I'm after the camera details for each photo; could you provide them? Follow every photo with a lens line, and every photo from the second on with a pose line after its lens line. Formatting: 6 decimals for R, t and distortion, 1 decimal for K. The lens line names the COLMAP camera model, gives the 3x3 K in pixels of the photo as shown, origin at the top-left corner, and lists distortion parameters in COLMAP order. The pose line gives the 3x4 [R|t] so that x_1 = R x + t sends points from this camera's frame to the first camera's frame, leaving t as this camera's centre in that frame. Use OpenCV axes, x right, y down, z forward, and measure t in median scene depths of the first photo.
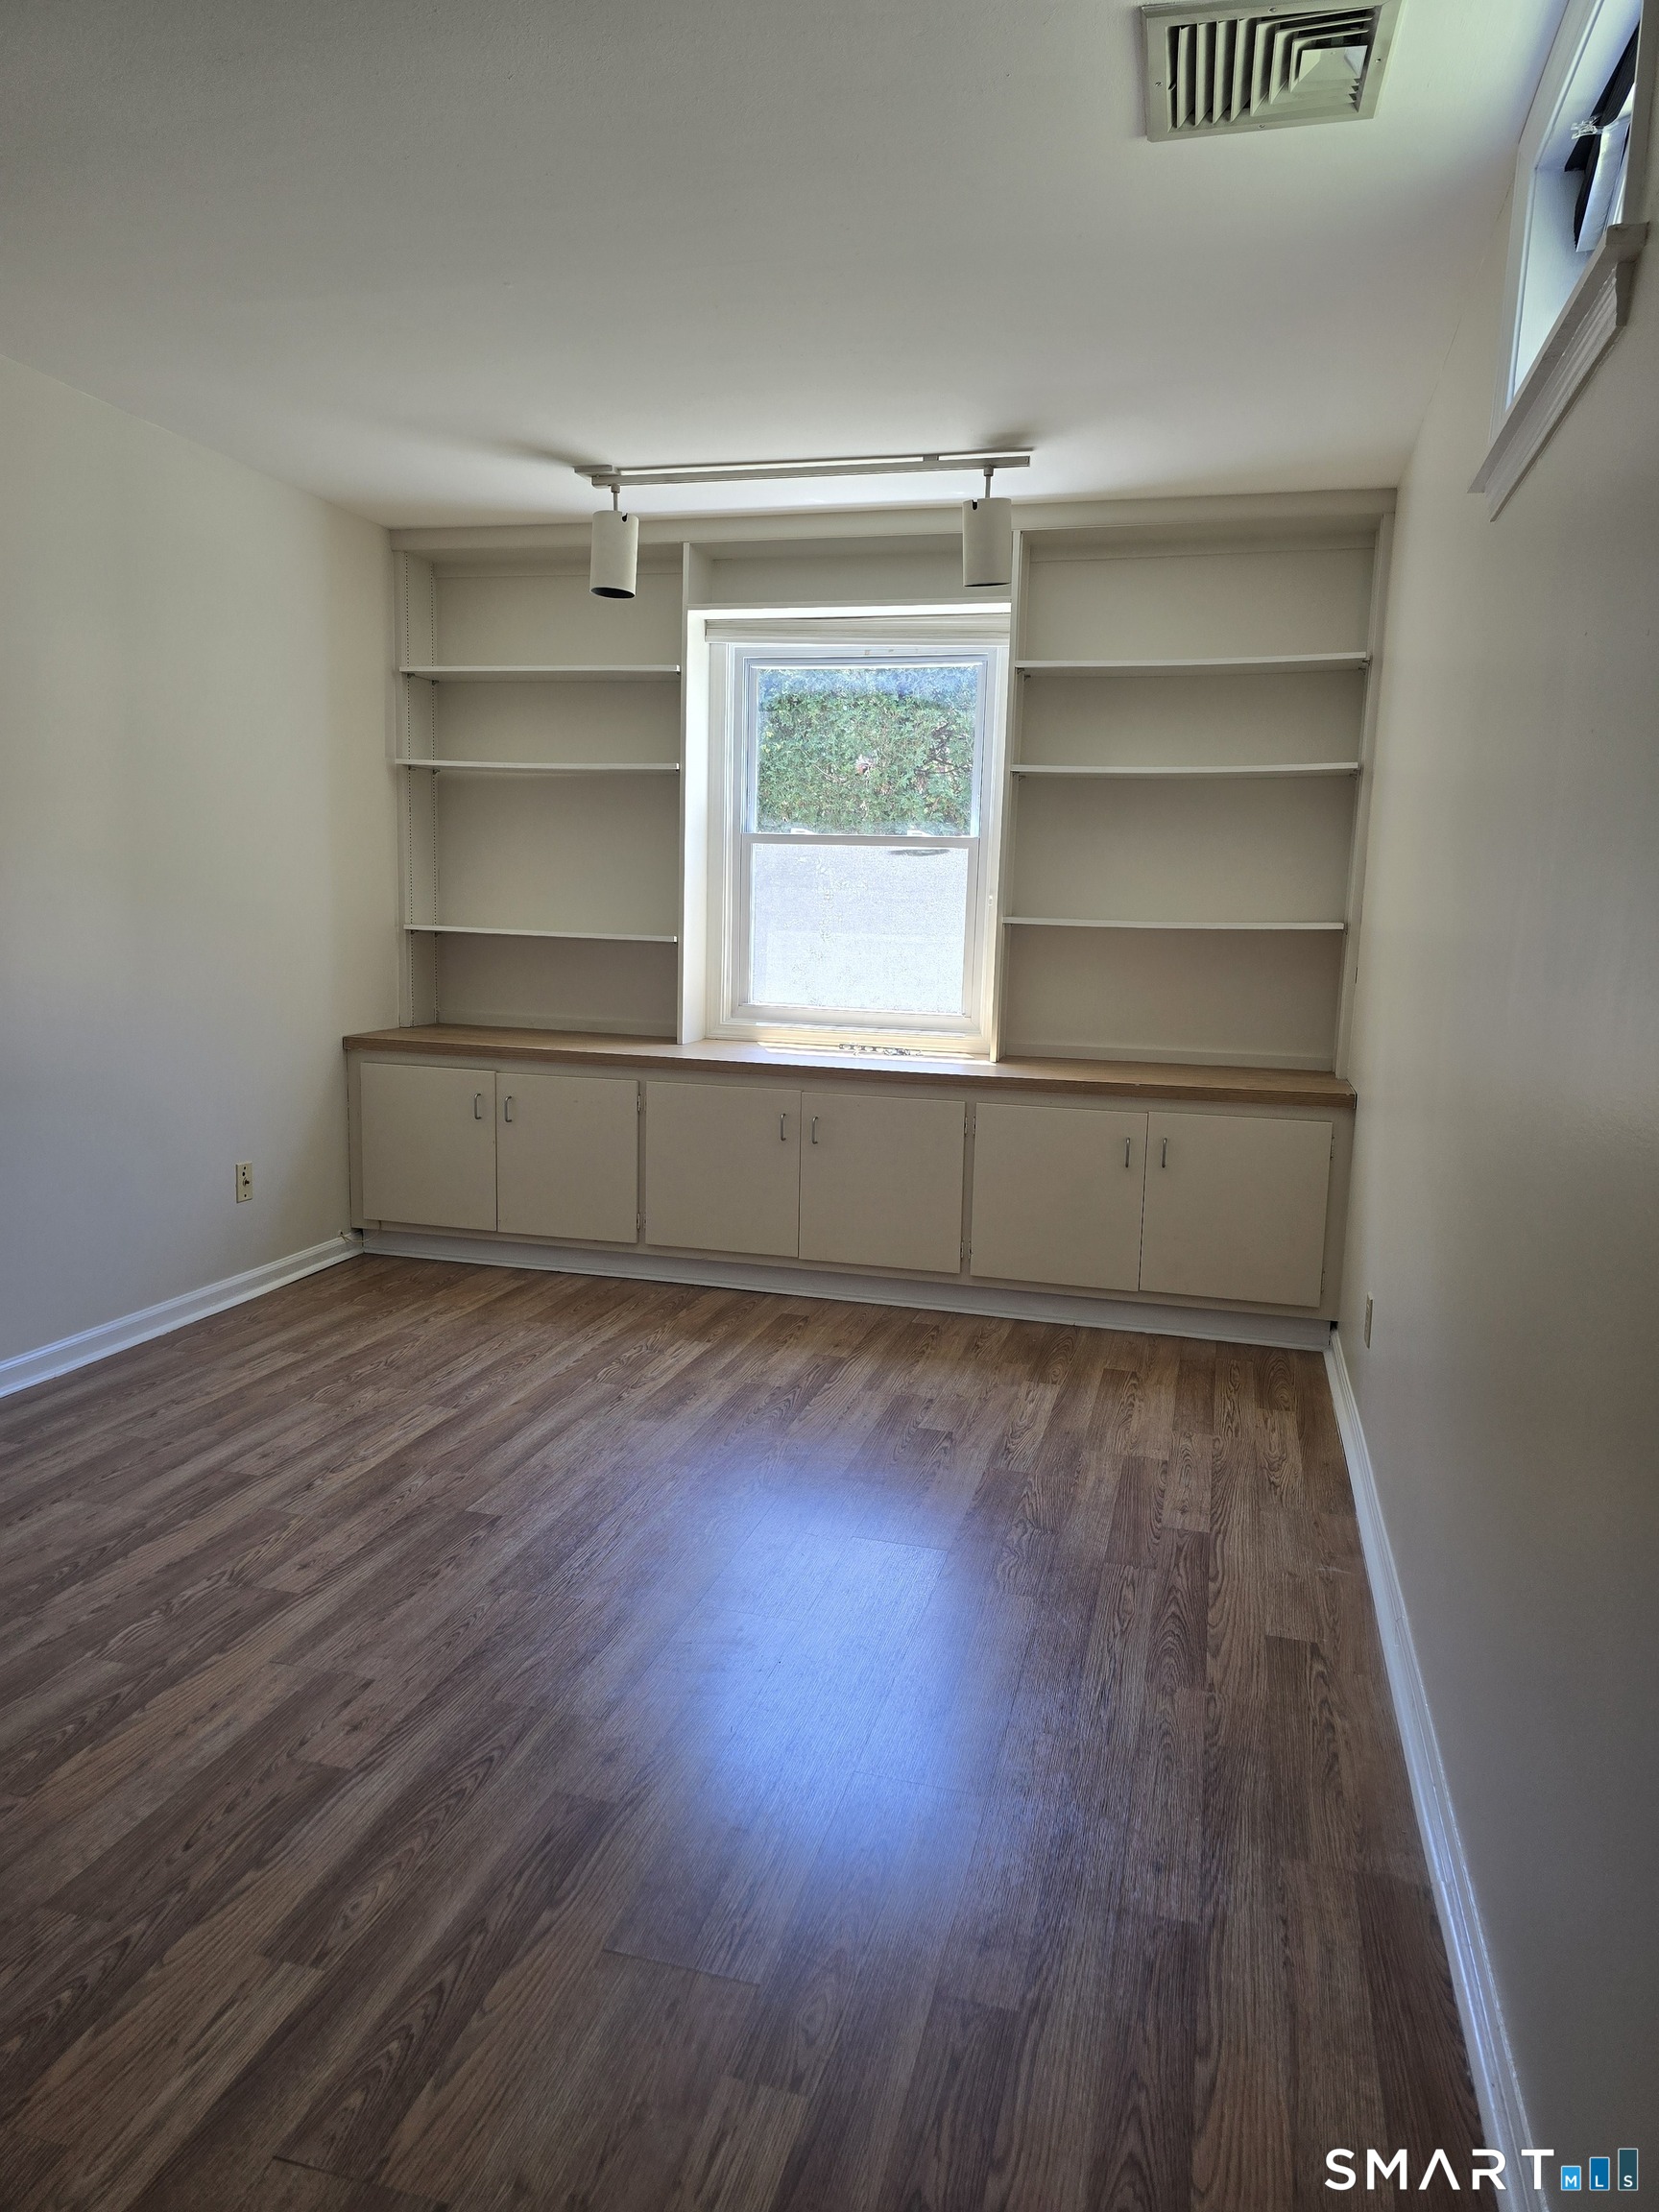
lens RADIAL K [[1479.9, 0, 829.5], [0, 1479.9, 1106.0], [0, 0, 1]] dist [0.055063, -0.042610]
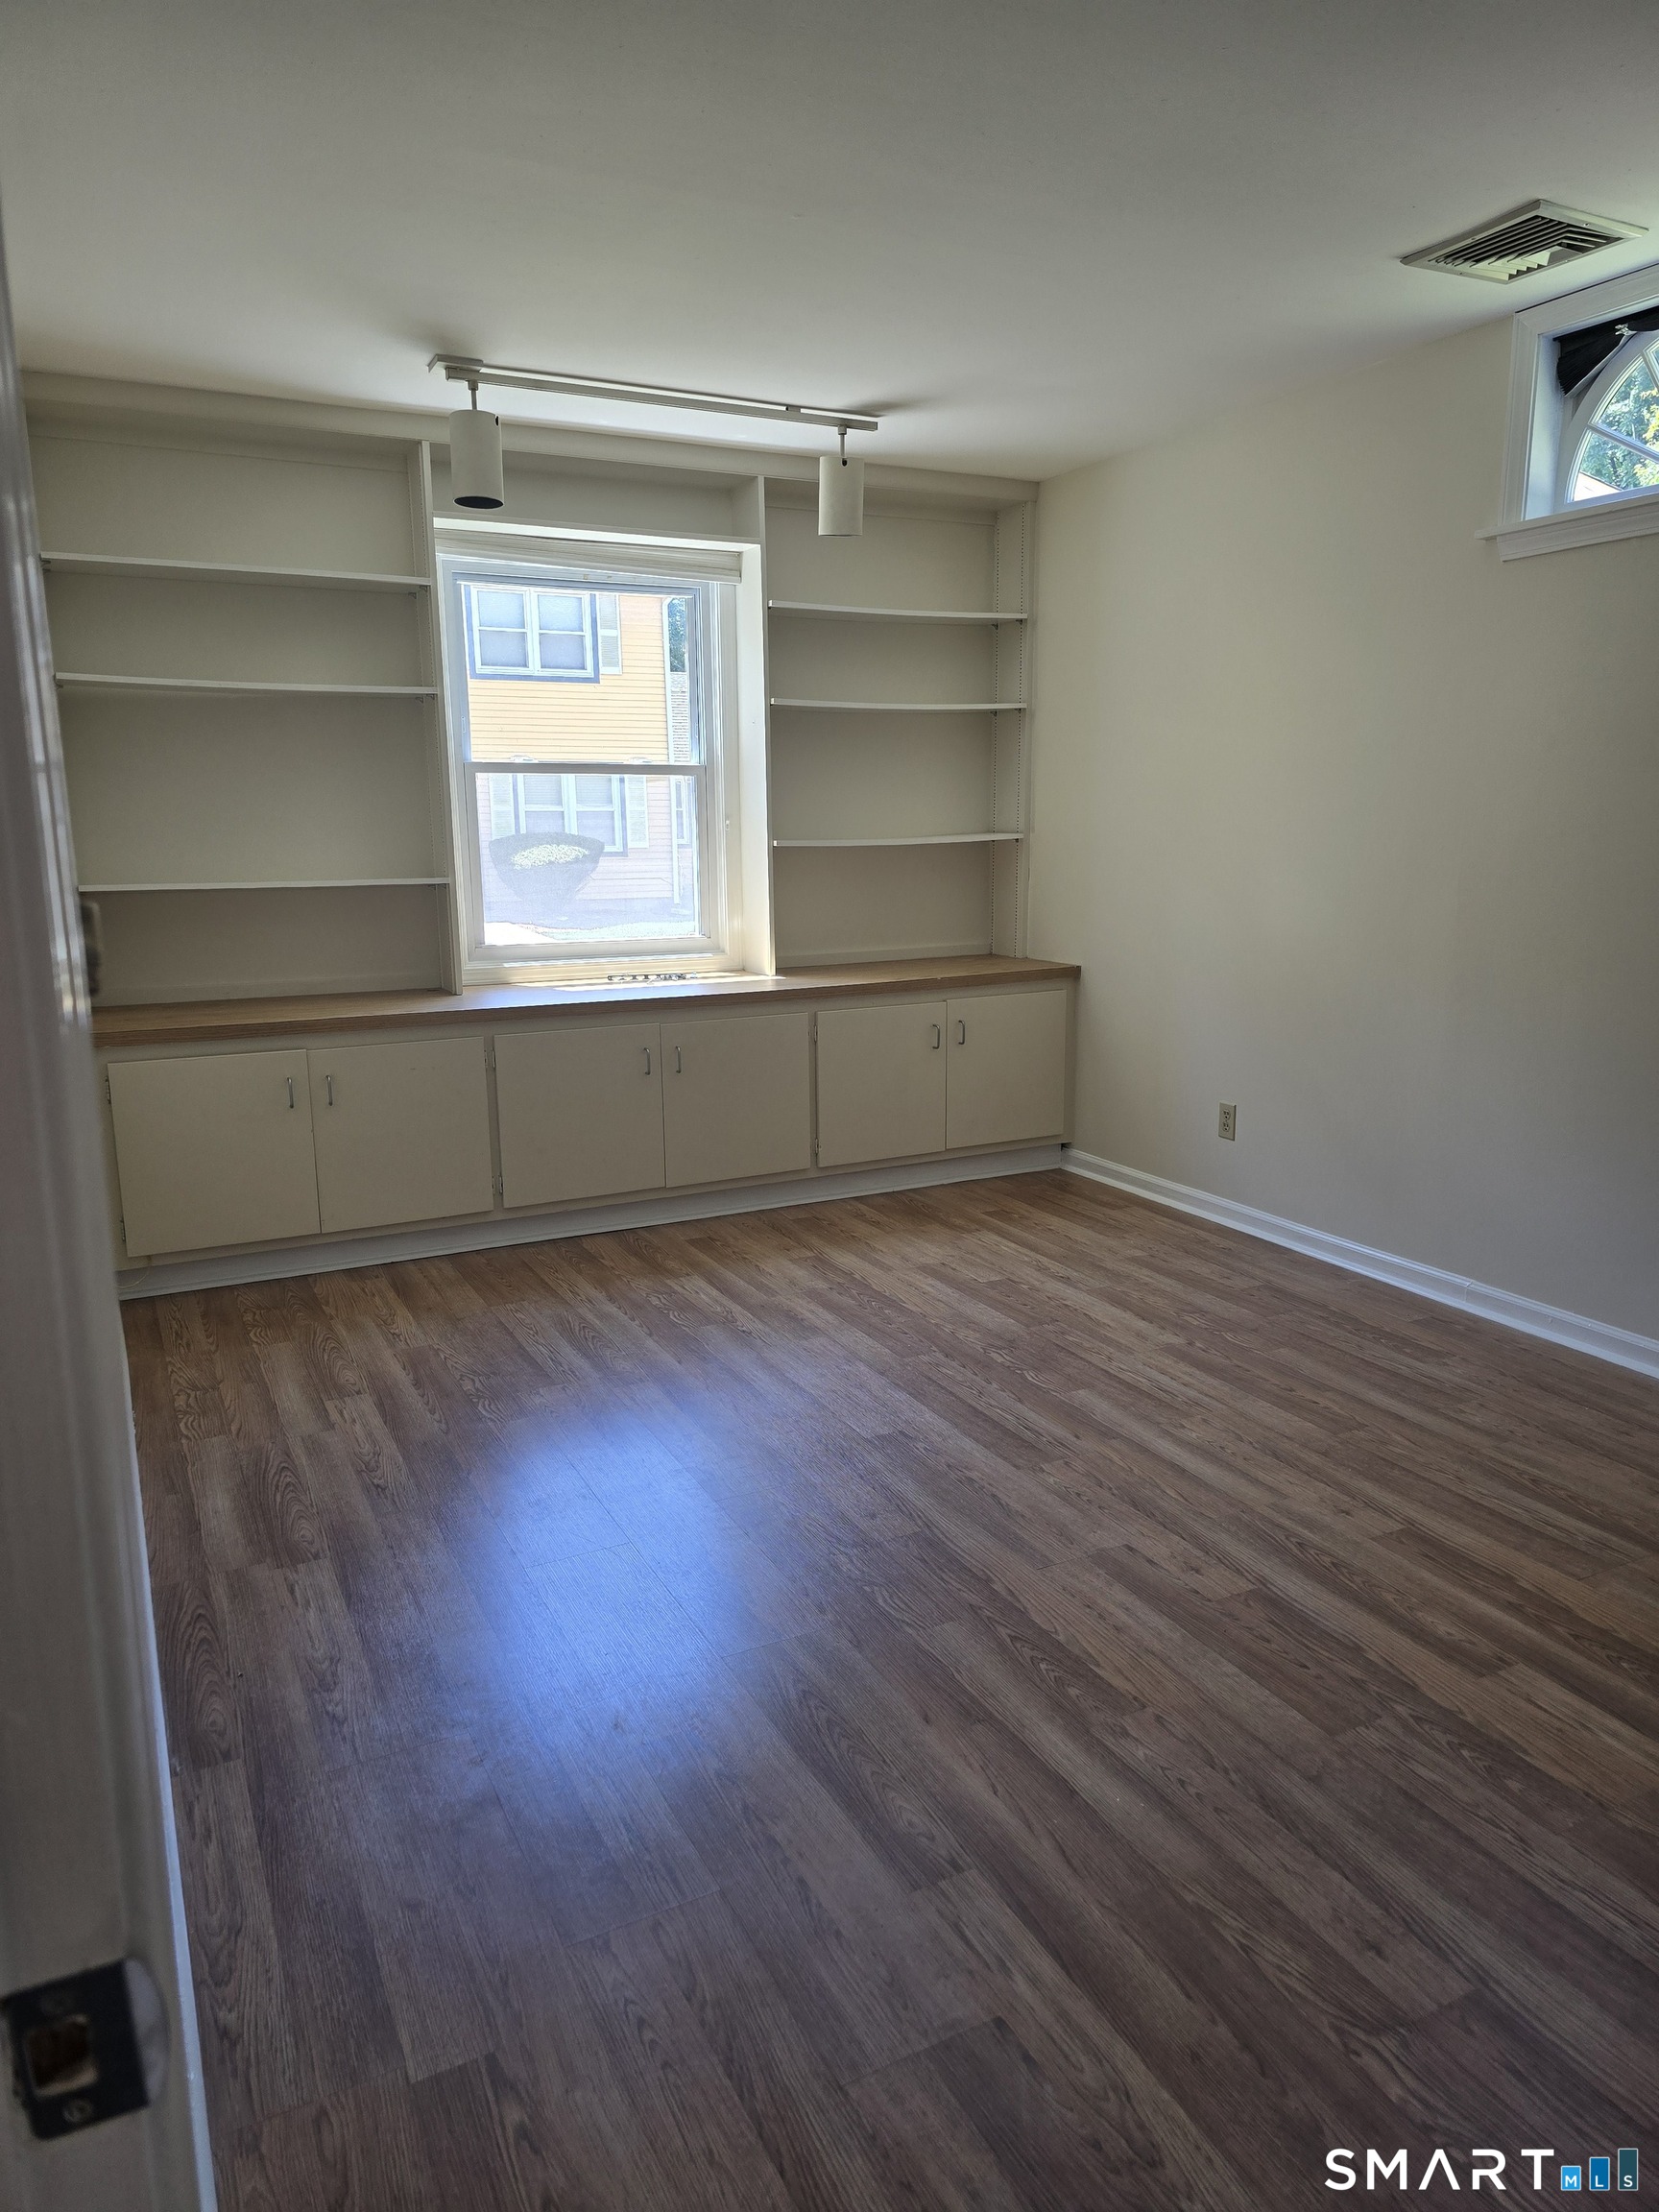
lens RADIAL K [[1479.9, 0, 829.5], [0, 1479.9, 1106.0], [0, 0, 1]] dist [0.055063, -0.042610]
pose [[0.736891, -0.165780, 0.655369, -0.658064], [0.127649, 0.986147, 0.105924, -0.050223], [-0.663850, 0.005602, 0.747845, 0.177967]]
